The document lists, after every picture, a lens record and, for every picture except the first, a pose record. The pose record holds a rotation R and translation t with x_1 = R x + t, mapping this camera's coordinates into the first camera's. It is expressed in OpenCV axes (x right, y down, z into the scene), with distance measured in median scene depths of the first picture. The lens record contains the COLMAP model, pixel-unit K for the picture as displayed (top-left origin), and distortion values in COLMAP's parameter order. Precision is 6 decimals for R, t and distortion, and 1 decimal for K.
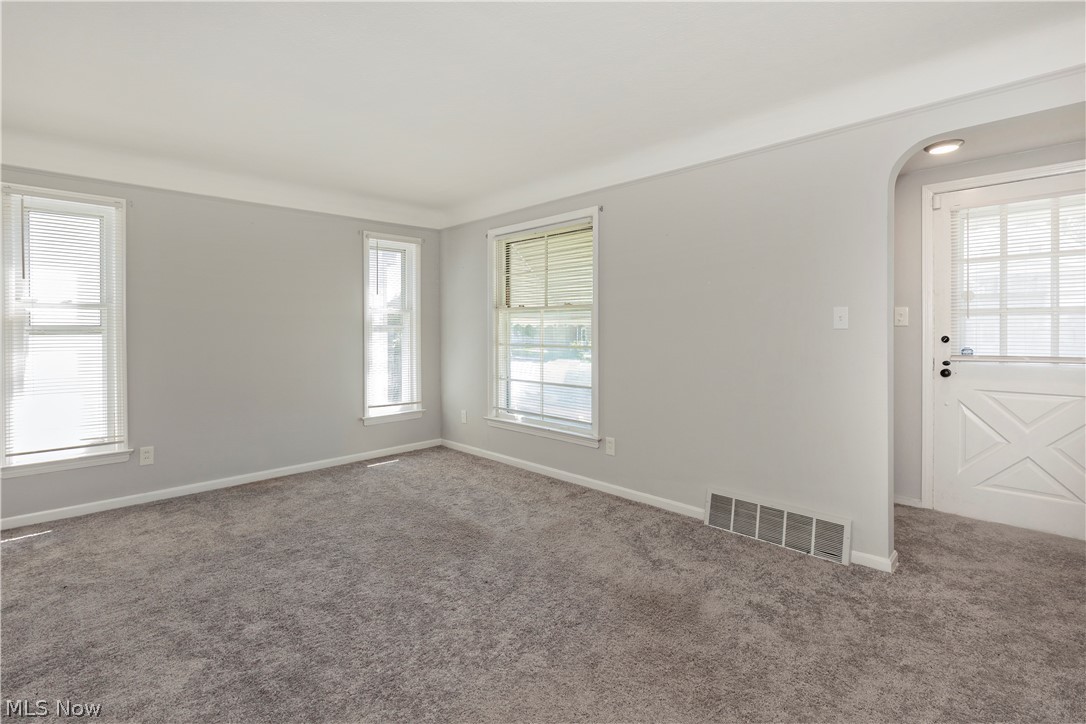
lens RADIAL K [[502.2, 0, 571.4], [0, 502.2, 336.5], [0, 0, 1]] dist [-0.001961, 0.000020]
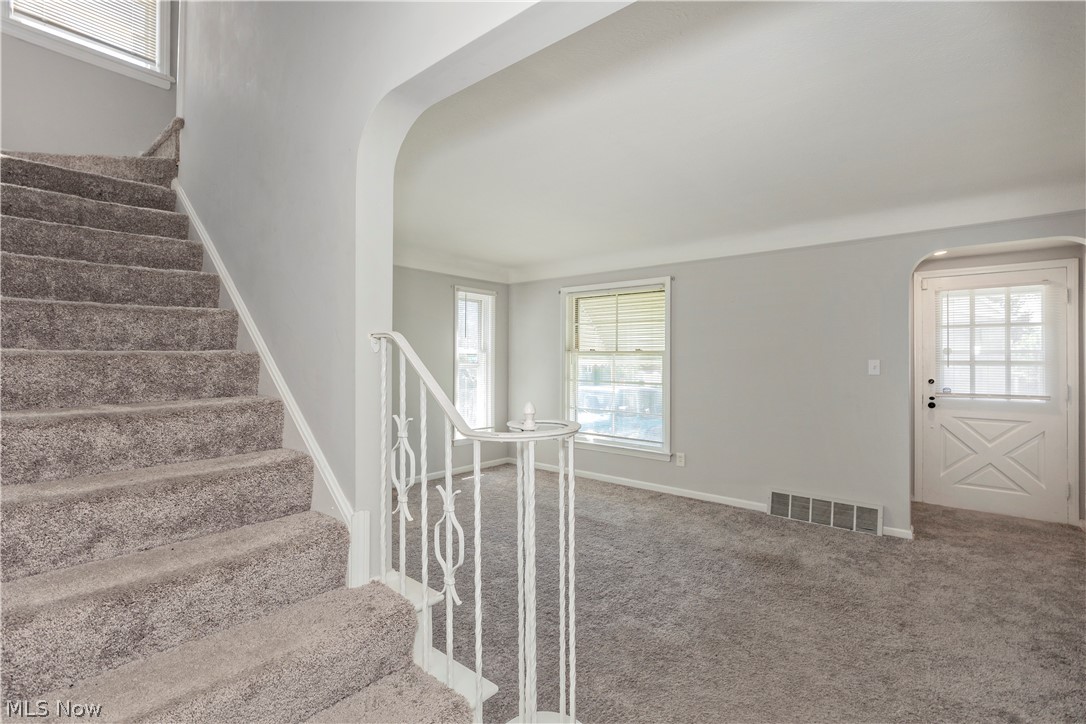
lens RADIAL K [[491.3, 0, 536.3], [0, 491.3, 361.2], [0, 0, 1]] dist [0.002876, -0.000531]
pose [[0.997197, 0.009824, 0.074178, -0.462018], [-0.009166, 0.999916, -0.009200, -0.027876], [-0.074262, 0.008494, 0.997203, -0.297937]]
